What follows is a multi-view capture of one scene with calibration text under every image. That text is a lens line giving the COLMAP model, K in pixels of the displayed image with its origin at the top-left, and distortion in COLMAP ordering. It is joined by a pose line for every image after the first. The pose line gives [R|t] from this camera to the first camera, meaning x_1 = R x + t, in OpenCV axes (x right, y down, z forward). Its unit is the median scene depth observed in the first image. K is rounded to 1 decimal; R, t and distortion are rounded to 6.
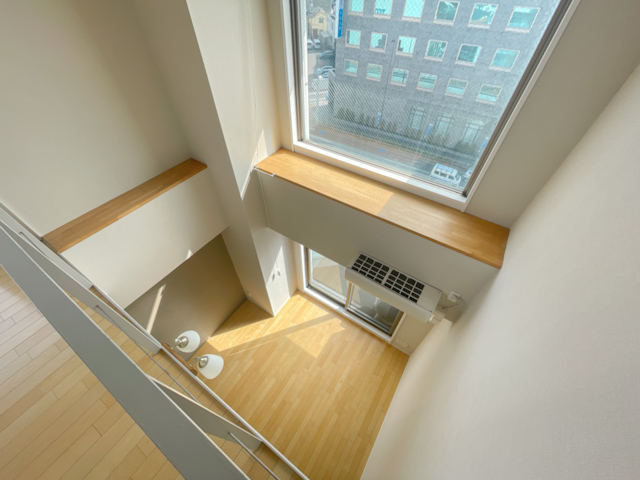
lens RADIAL K [[258.7, 0, 319.7], [0, 258.7, 238.5], [0, 0, 1]] dist [-0.000817, -0.000014]
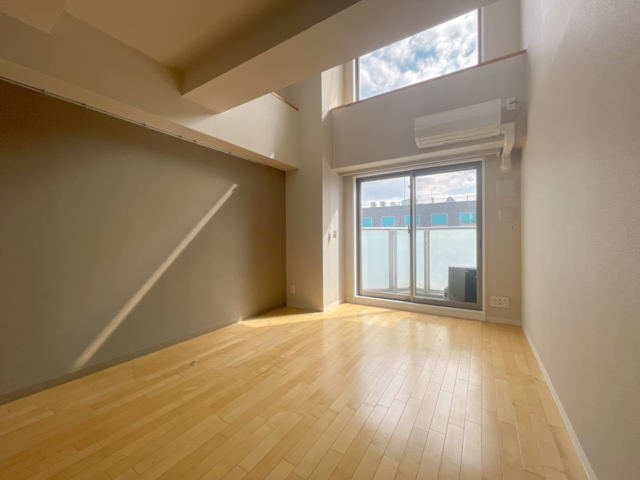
lens RADIAL K [[258.7, 0, 319.7], [0, 258.7, 238.5], [0, 0, 1]] dist [-0.000817, -0.000014]
pose [[0.999740, -0.010651, 0.020138, -0.235973], [0.022036, 0.676315, -0.736283, 0.865848], [-0.005778, 0.736536, 0.676374, 0.364299]]
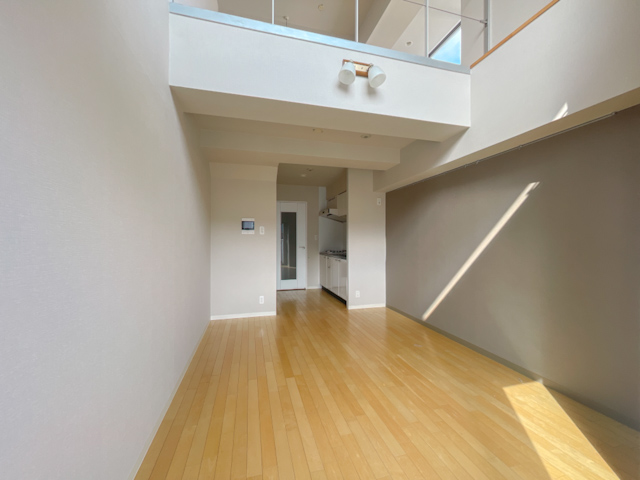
lens RADIAL K [[258.7, 0, 319.7], [0, 258.7, 238.5], [0, 0, 1]] dist [-0.000817, -0.000014]
pose [[-0.666038, -0.005144, -0.745900, 0.257129], [-0.552901, 0.674634, 0.489050, 0.212406], [0.500694, 0.738135, -0.452176, 0.901195]]
